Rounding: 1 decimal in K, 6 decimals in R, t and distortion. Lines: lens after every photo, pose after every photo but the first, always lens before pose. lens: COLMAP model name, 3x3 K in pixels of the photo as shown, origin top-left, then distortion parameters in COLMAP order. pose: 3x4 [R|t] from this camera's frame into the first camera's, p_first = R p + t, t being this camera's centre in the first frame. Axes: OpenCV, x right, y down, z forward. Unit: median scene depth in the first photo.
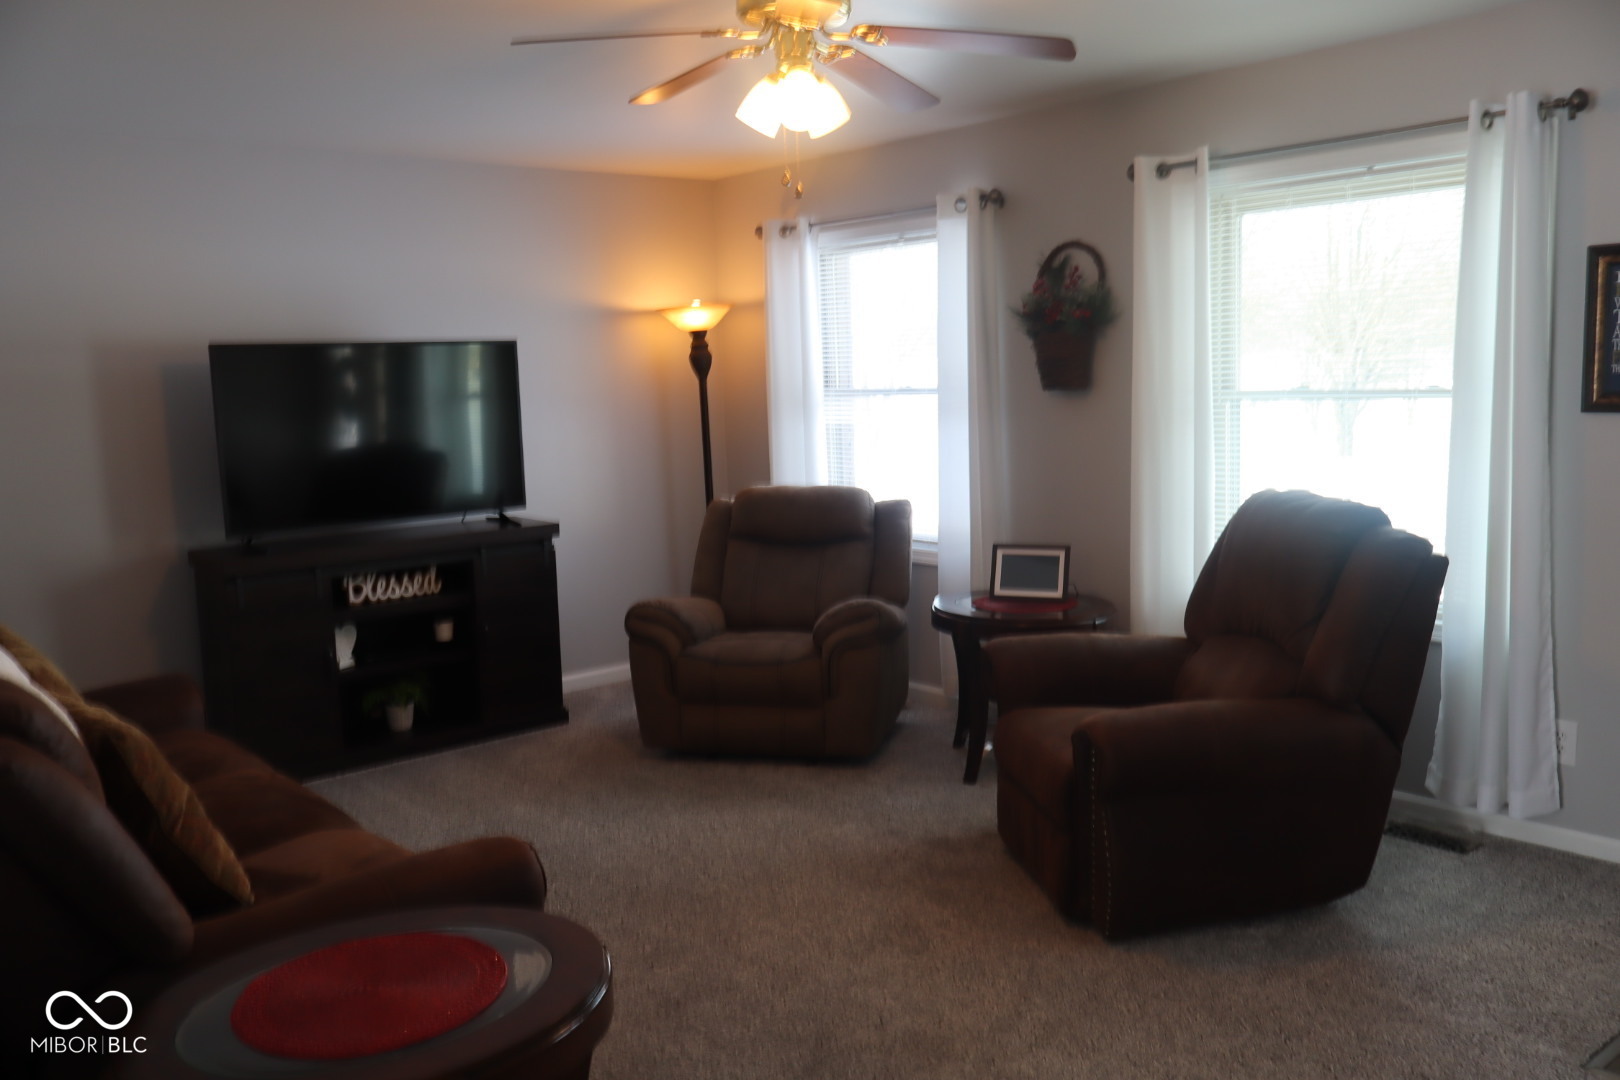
lens RADIAL K [[1354.8, 0, 810.0], [0, 1354.8, 540.0], [0, 0, 1]] dist [0.001521, -0.010568]
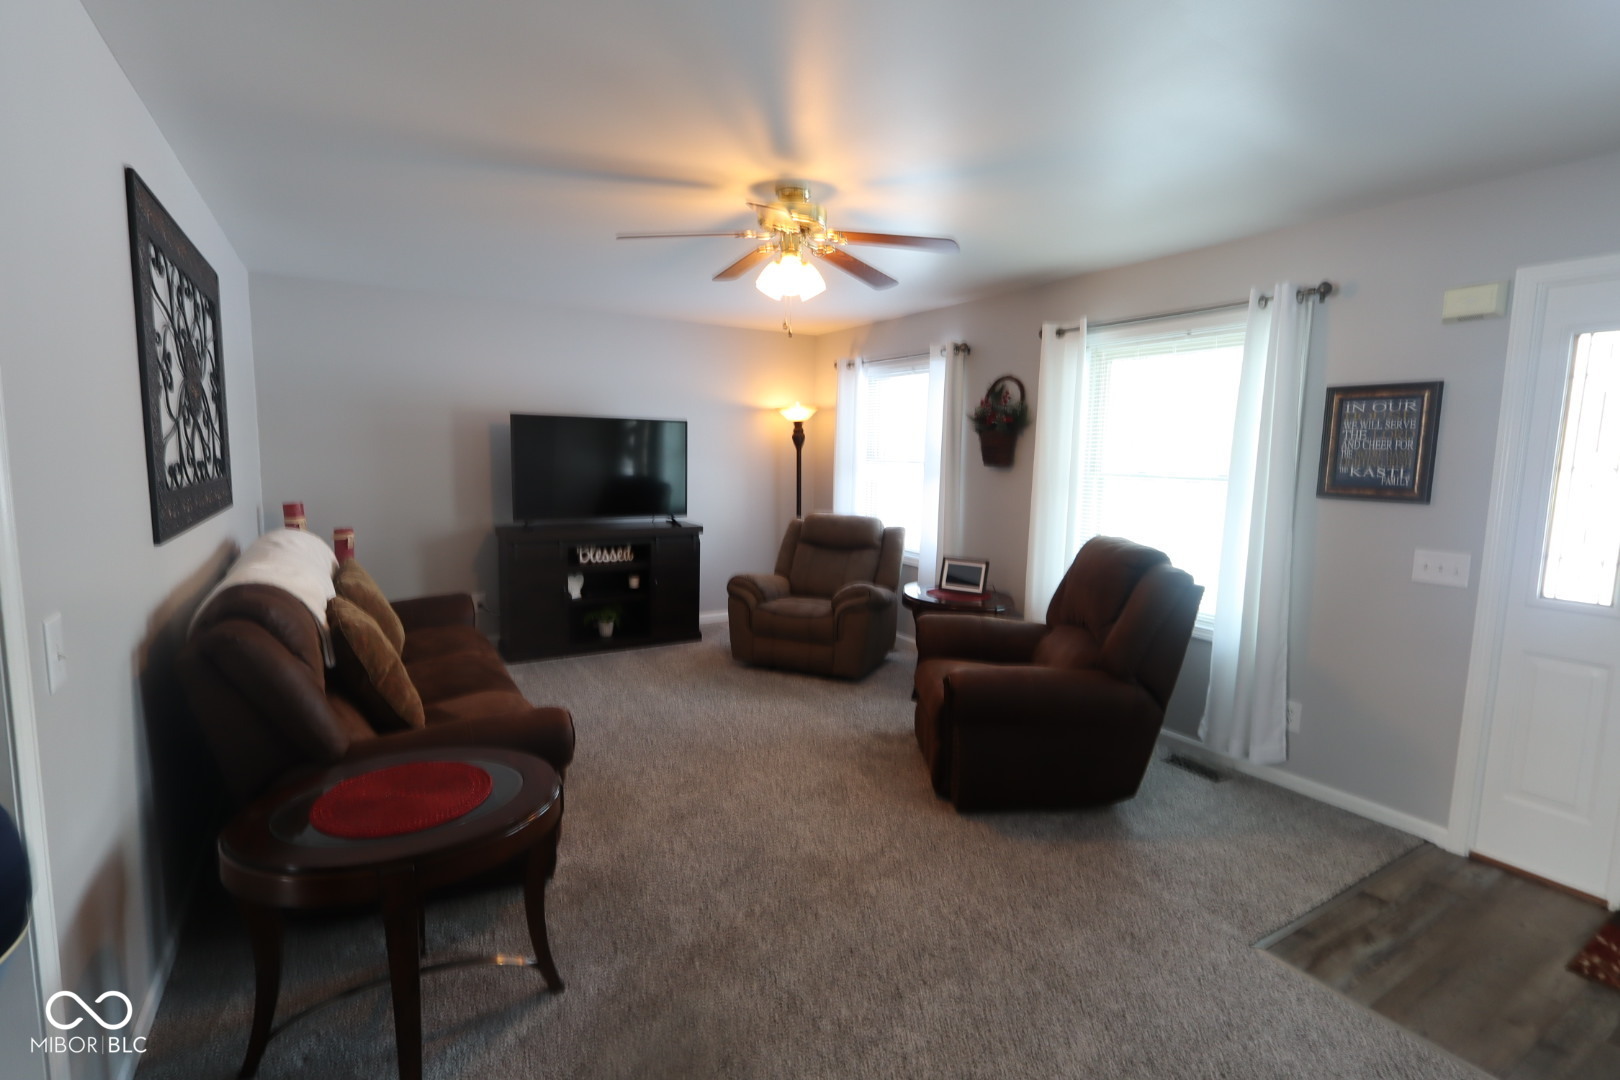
lens RADIAL K [[752.6, 0, 805.7], [0, 752.6, 535.8], [0, 0, 1]] dist [-0.001479, 0.000110]
pose [[0.985349, 0.071624, -0.154784, 0.117013], [-0.073386, 0.997287, -0.005698, -0.005126], [0.153956, 0.016973, 0.987932, 0.074013]]
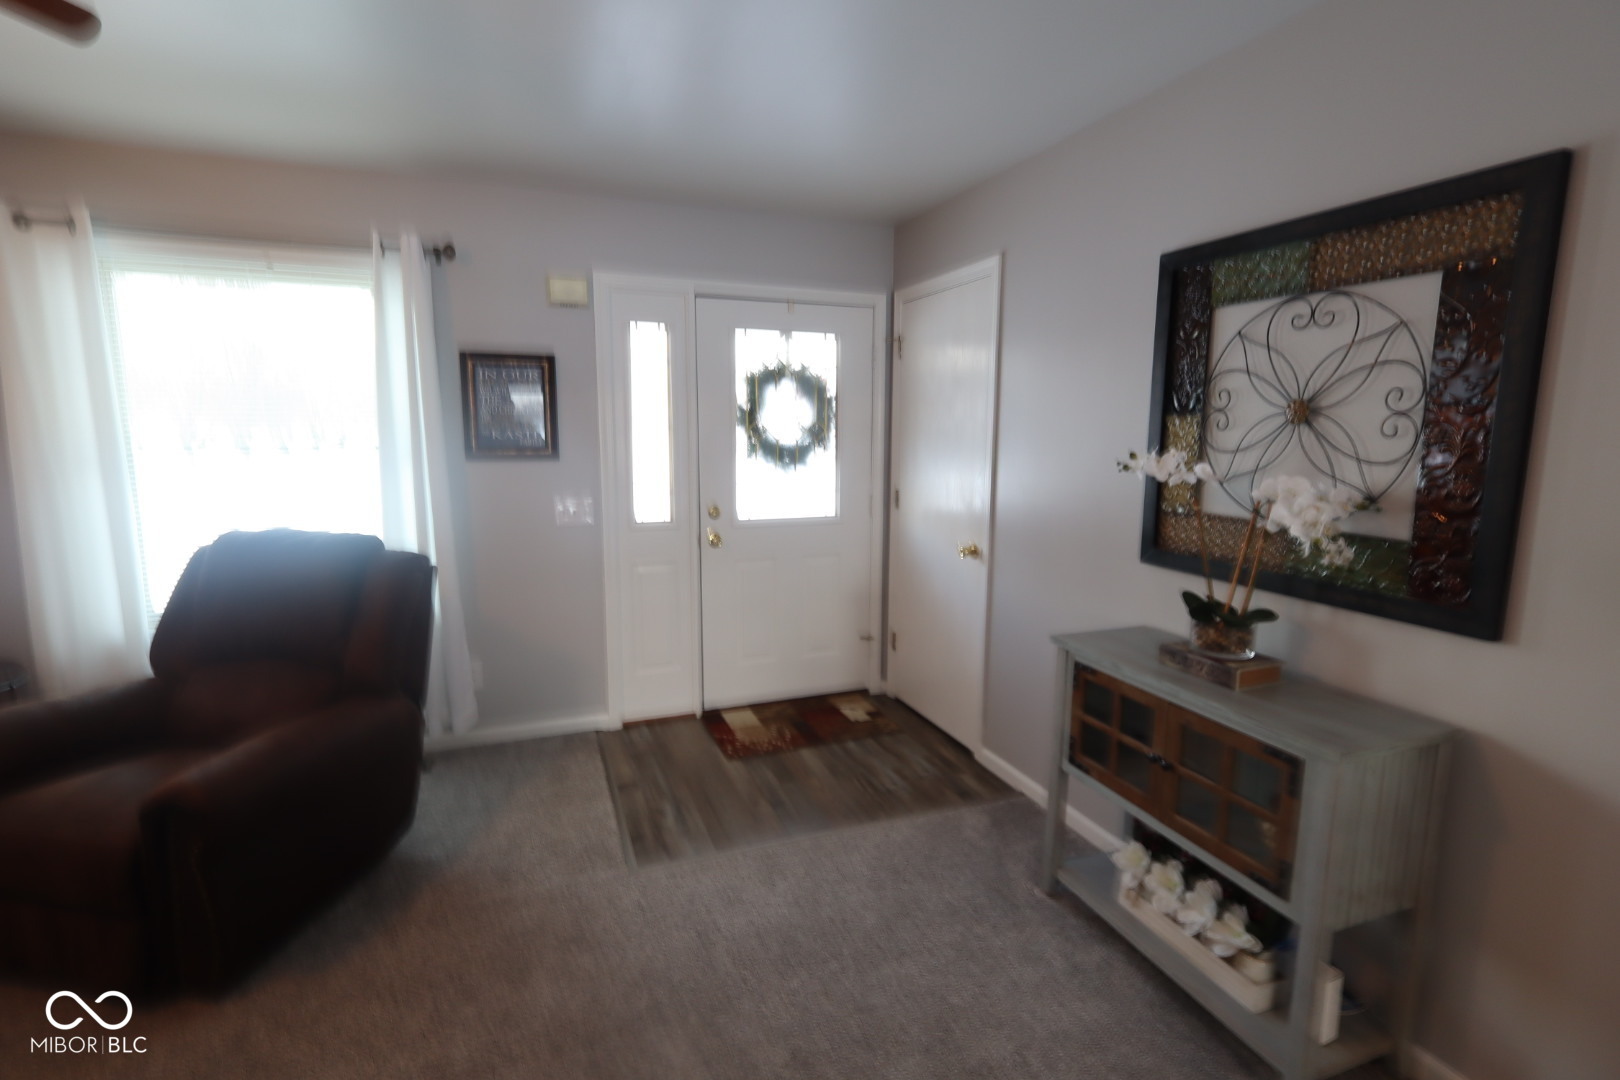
lens RADIAL K [[747.3, 0, 810.0], [0, 747.3, 540.0], [0, 0, 1]] dist [0.001136, 0.000110]
pose [[0.332481, -0.102896, 0.937480, -0.081660], [0.099497, 0.992310, 0.073627, -0.023743], [-0.937847, 0.068797, 0.340162, 0.286779]]
